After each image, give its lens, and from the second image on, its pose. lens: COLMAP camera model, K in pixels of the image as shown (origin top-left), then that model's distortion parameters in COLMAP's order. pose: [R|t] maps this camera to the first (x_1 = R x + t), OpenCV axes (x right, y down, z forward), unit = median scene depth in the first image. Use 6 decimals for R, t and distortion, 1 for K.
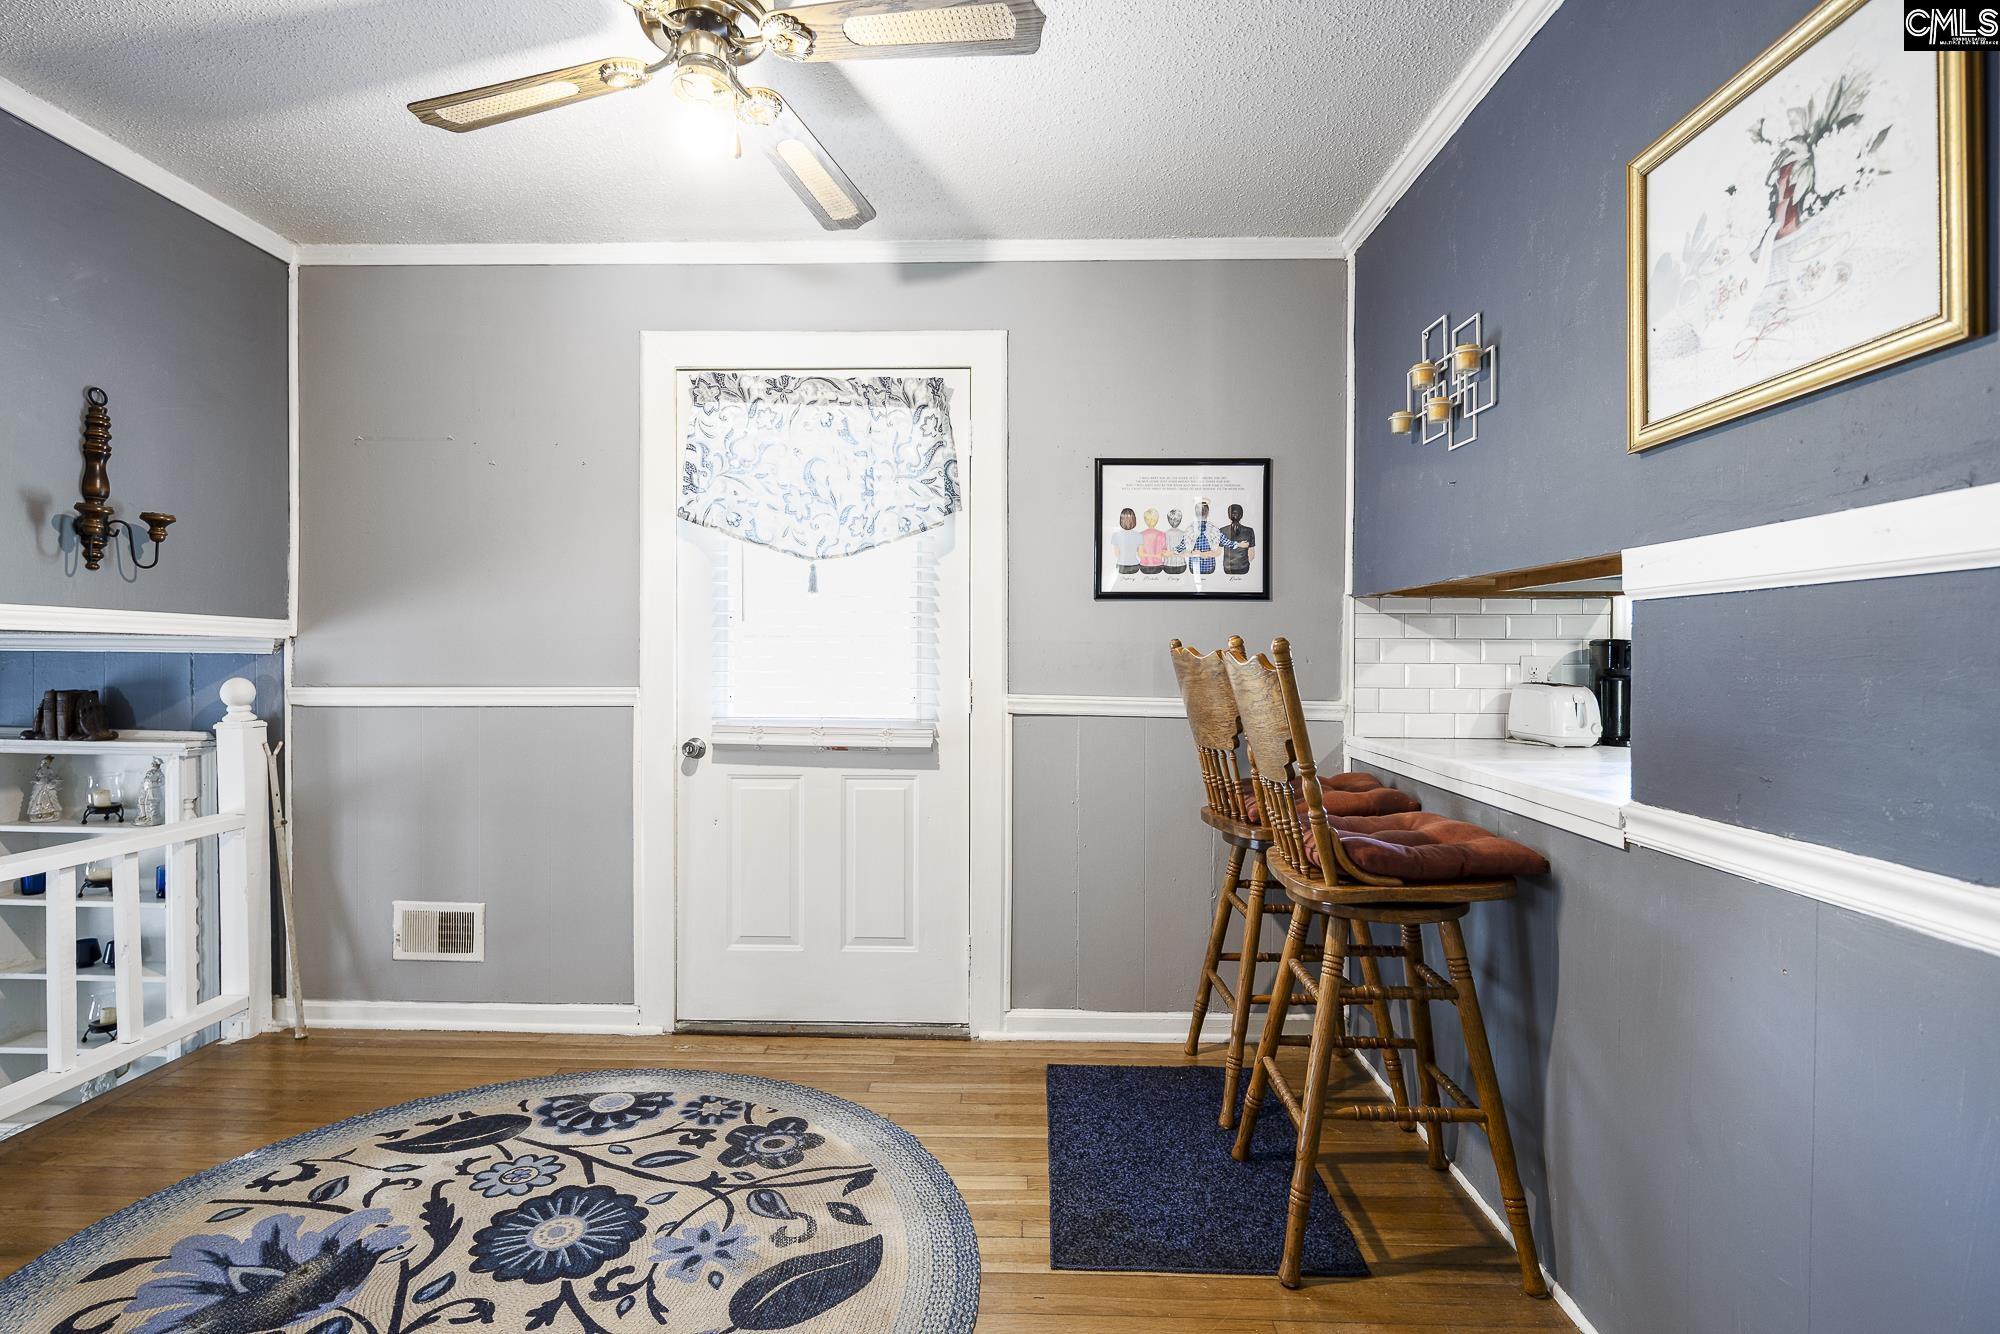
lens RADIAL K [[966.3, 0, 1004.7], [0, 966.3, 662.6], [0, 0, 1]] dist [0.003294, -0.004680]
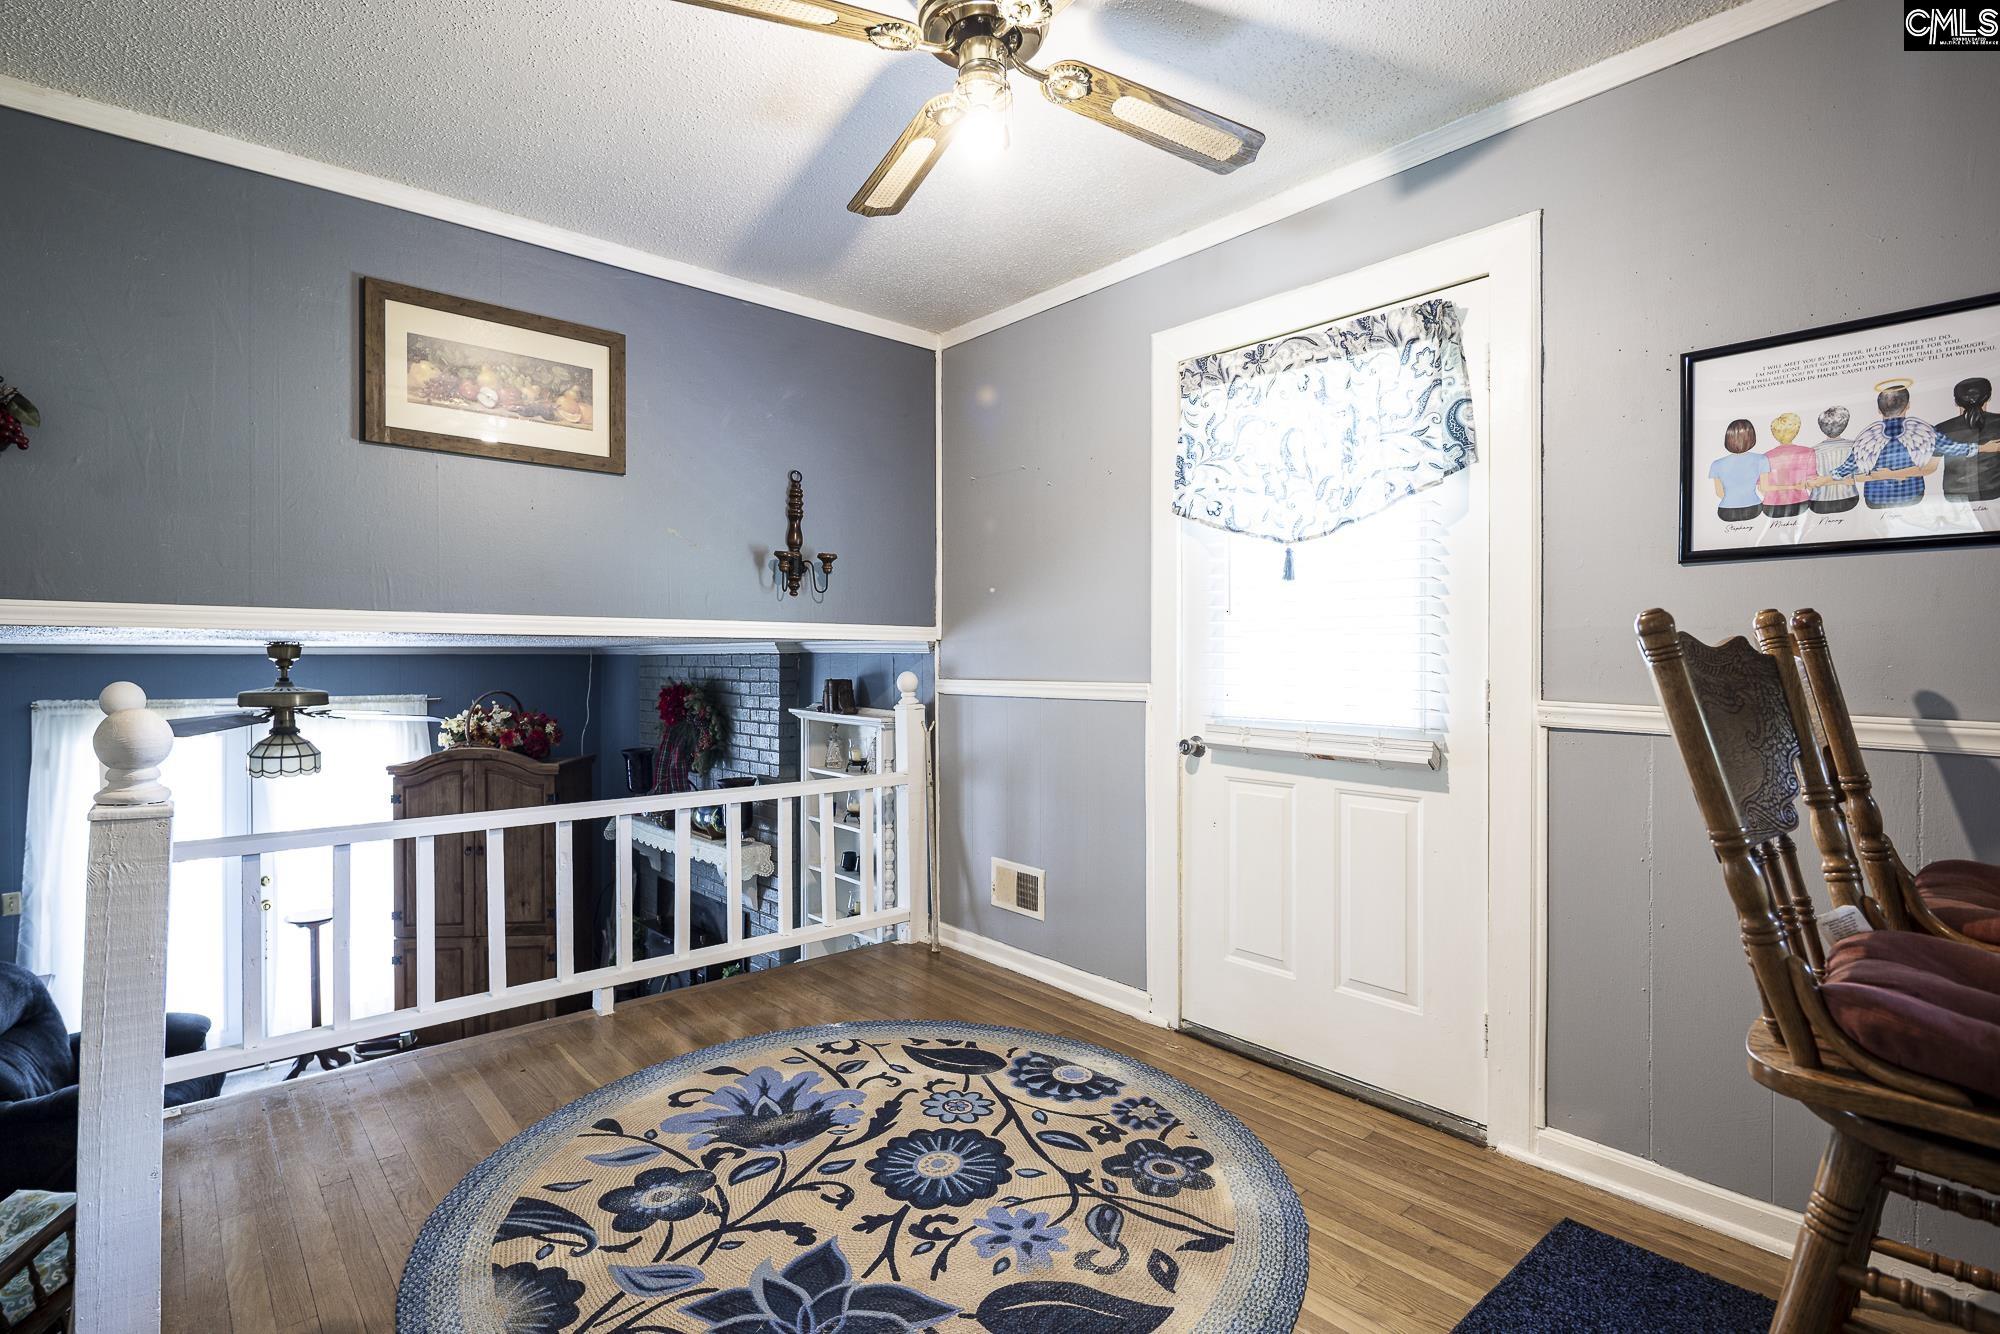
lens RADIAL K [[966.3, 0, 998.1], [0, 966.3, 665.6], [0, 0, 1]] dist [0.003294, -0.004680]
pose [[0.673685, 0.001911, -0.739016, 0.278792], [-0.001467, 0.999998, 0.001249, 0.005811], [0.739017, 0.000243, 0.673687, 0.198330]]
